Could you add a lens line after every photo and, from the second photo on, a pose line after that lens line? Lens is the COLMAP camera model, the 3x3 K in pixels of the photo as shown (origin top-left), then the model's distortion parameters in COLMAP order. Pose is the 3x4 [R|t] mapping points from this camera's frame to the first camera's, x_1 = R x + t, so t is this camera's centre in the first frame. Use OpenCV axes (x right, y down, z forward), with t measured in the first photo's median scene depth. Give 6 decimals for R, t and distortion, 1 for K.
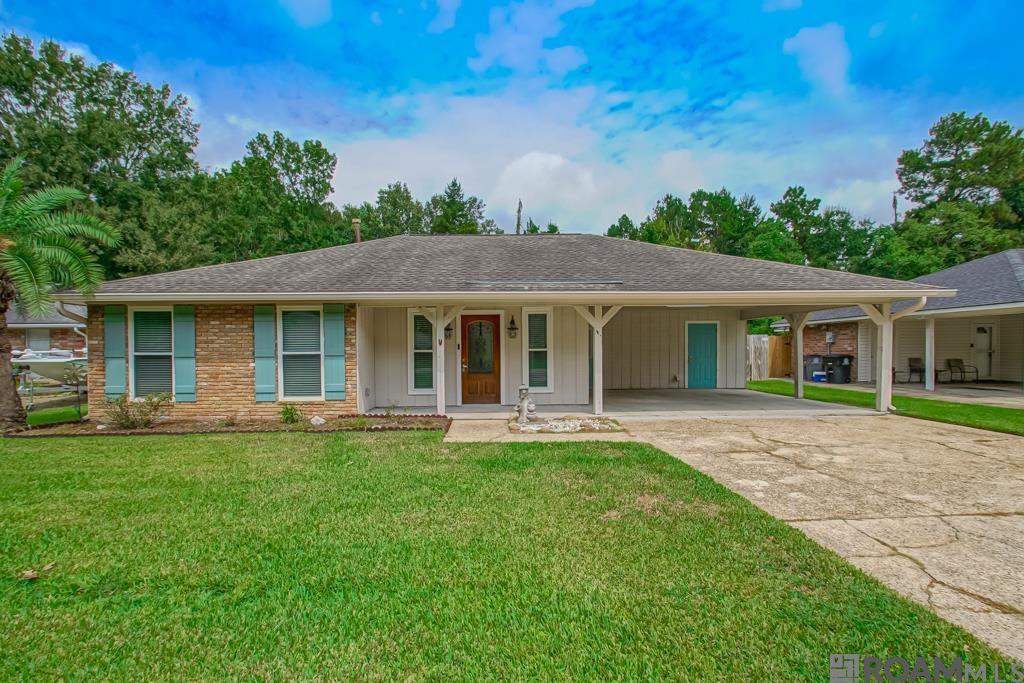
lens RADIAL K [[463.8, 0, 514.2], [0, 463.8, 352.8], [0, 0, 1]] dist [0.021846, 0.000016]
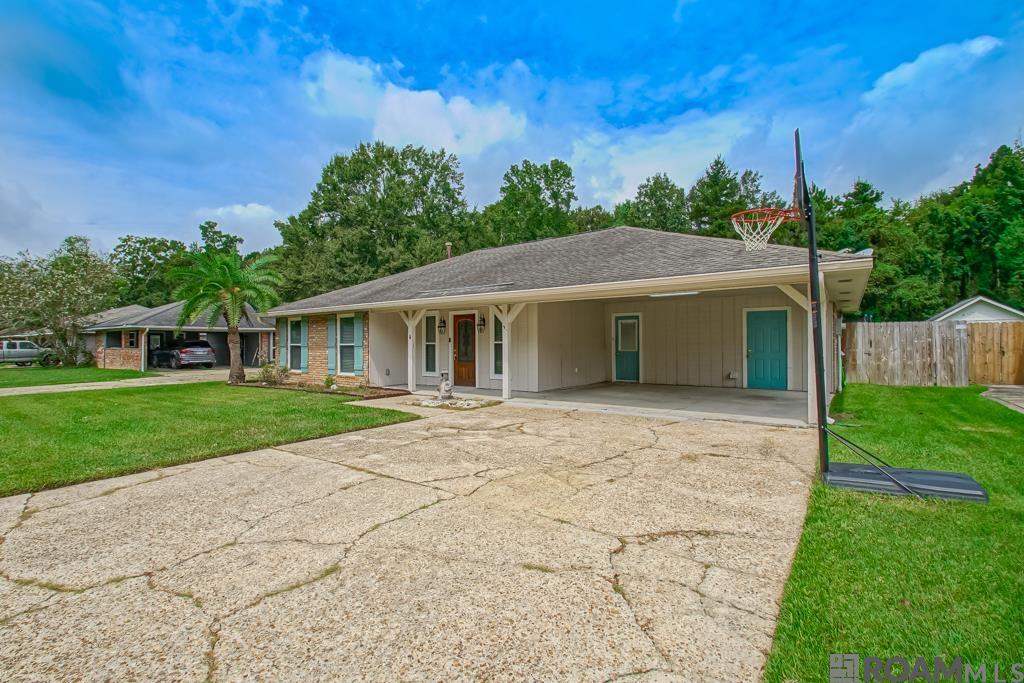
lens RADIAL K [[471.9, 0, 512.0], [0, 471.9, 341.5], [0, 0, 1]] dist [-0.001549, -0.000143]
pose [[0.795565, 0.000018, -0.605869, 0.787756], [-0.004036, 0.999978, -0.005269, -0.003404], [0.605855, 0.006637, 0.795547, 0.077750]]
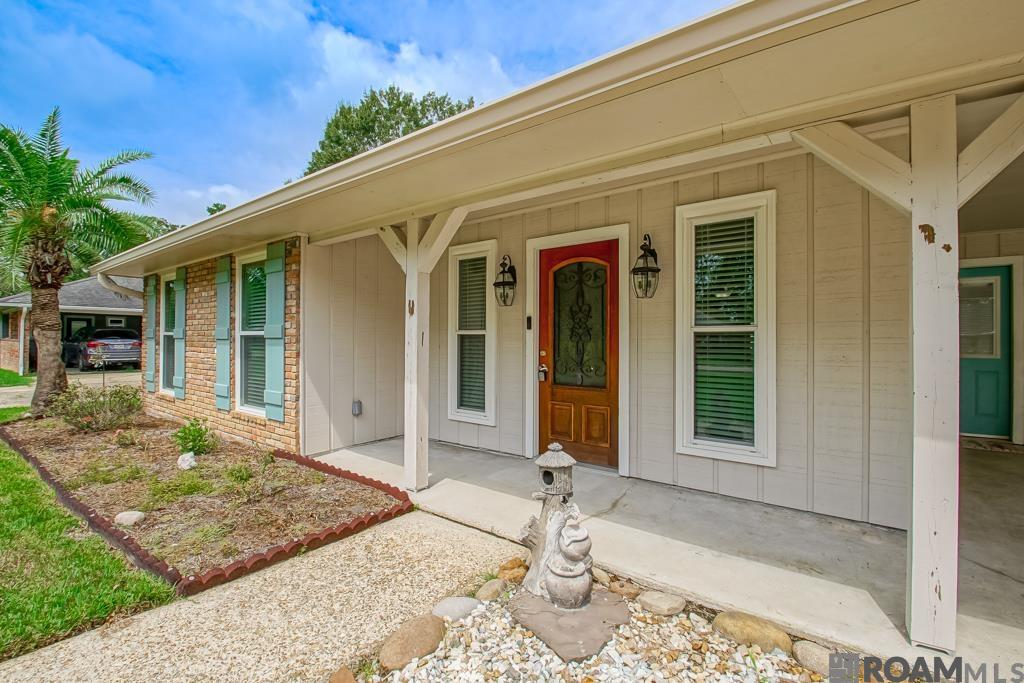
lens RADIAL K [[471.9, 0, 512.0], [0, 471.9, 341.5], [0, 0, 1]] dist [-0.001549, -0.000143]
pose [[0.767748, 0.014185, -0.640594, 0.150525], [-0.014102, 0.999887, 0.005240, 0.002522], [0.640596, 0.005011, 0.767862, 0.642846]]
